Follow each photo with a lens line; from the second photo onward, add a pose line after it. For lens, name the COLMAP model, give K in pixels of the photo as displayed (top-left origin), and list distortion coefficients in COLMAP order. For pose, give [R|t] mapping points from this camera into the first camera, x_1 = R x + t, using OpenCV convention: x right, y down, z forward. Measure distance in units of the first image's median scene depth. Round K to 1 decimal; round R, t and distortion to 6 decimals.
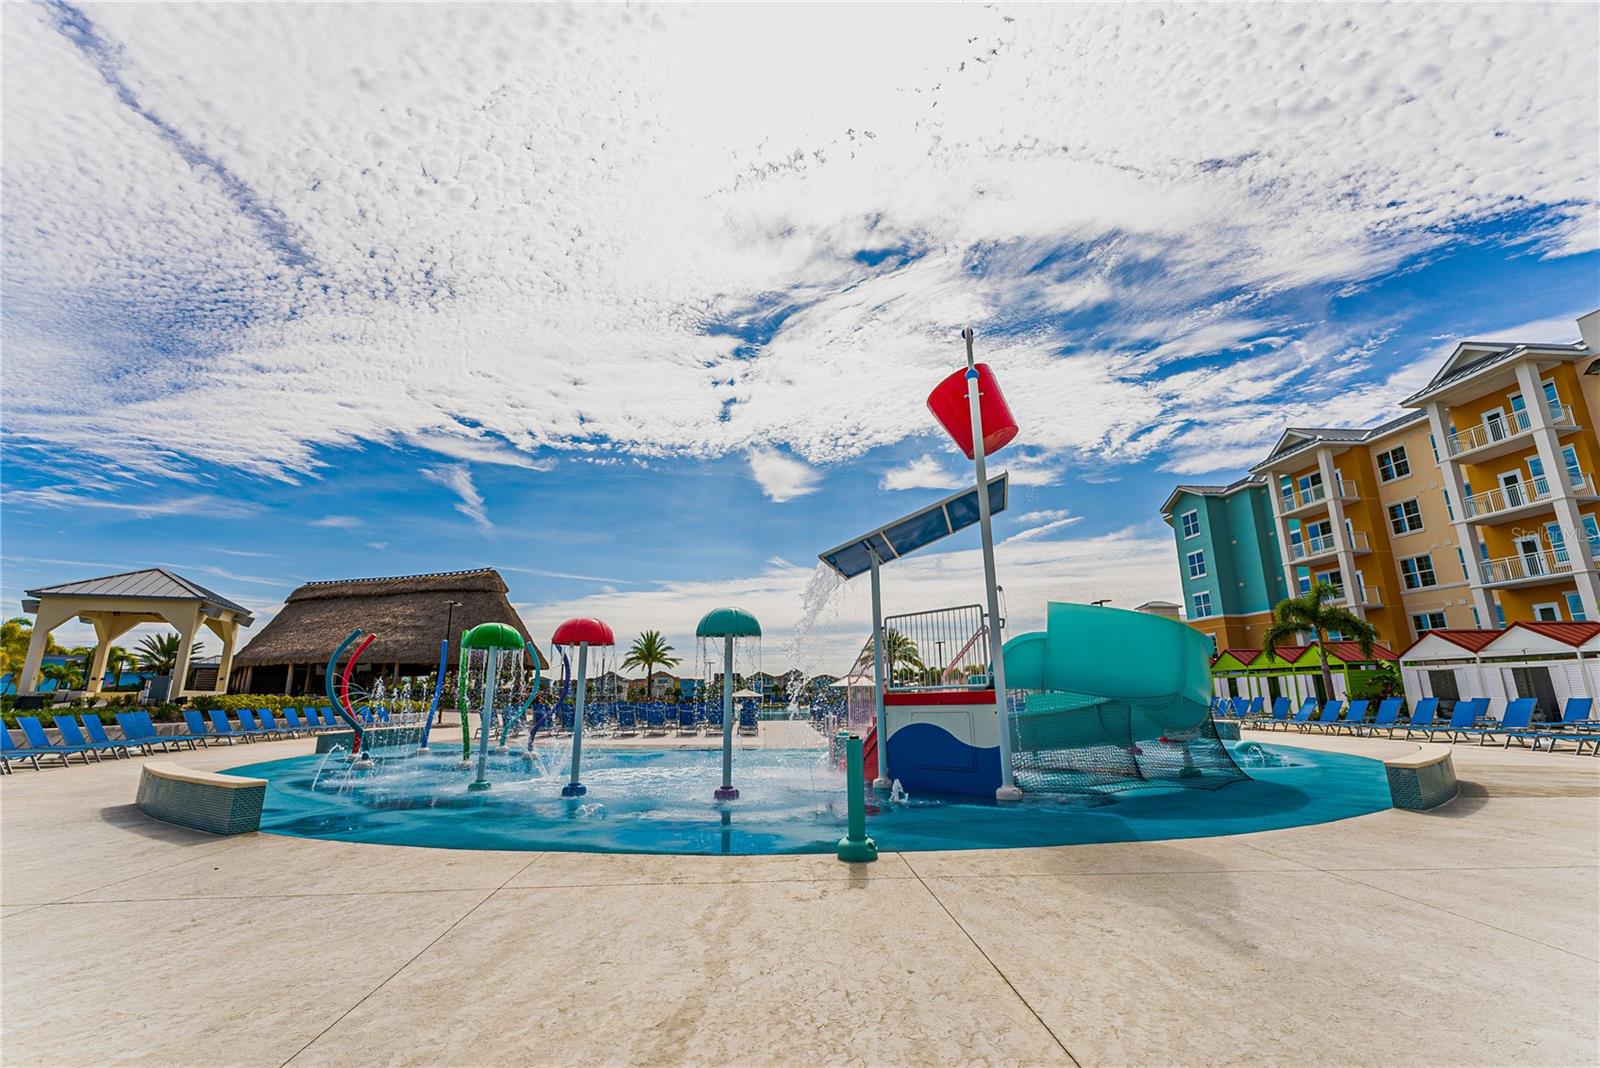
lens RADIAL K [[646.0, 0, 800.0], [0, 646.0, 534.0], [0, 0, 1]] dist [0.002038, 0.000030]
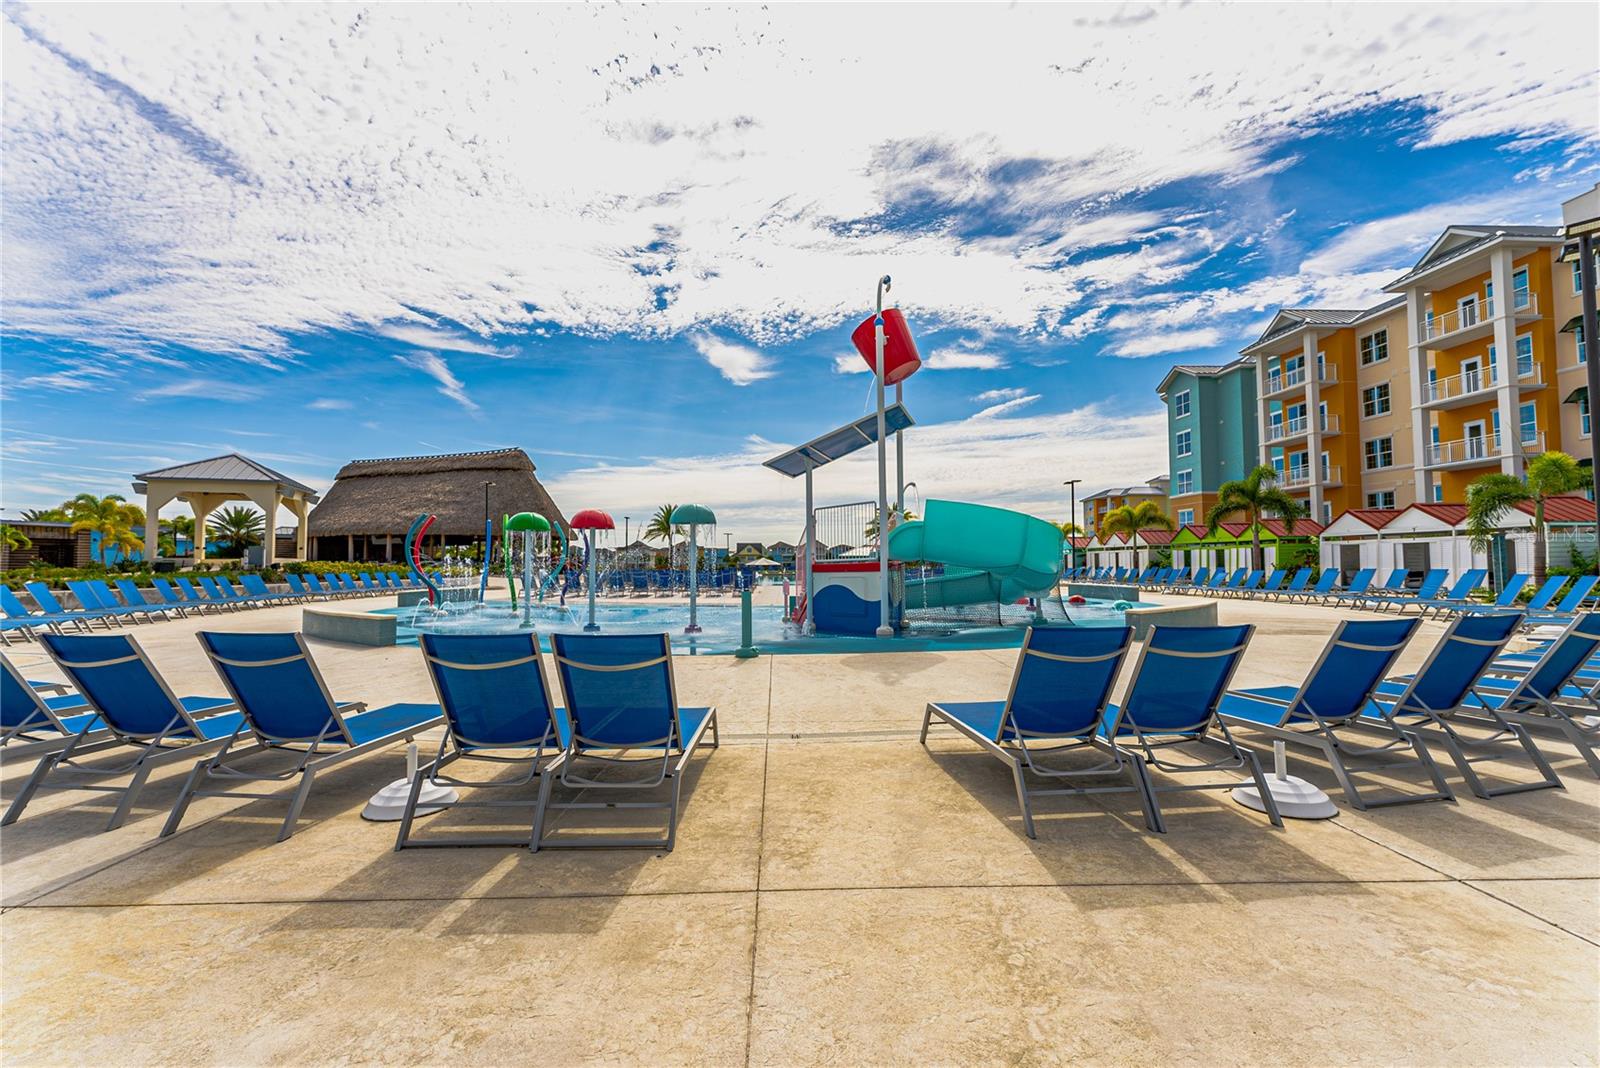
lens RADIAL K [[640.2, 0, 800.0], [0, 640.2, 534.0], [0, 0, 1]] dist [-0.001083, -0.000197]
pose [[0.999454, 0.002251, -0.032961, 0.047719], [0.004292, 0.980376, 0.197088, -0.026695], [0.032758, -0.197122, 0.979832, -0.102339]]
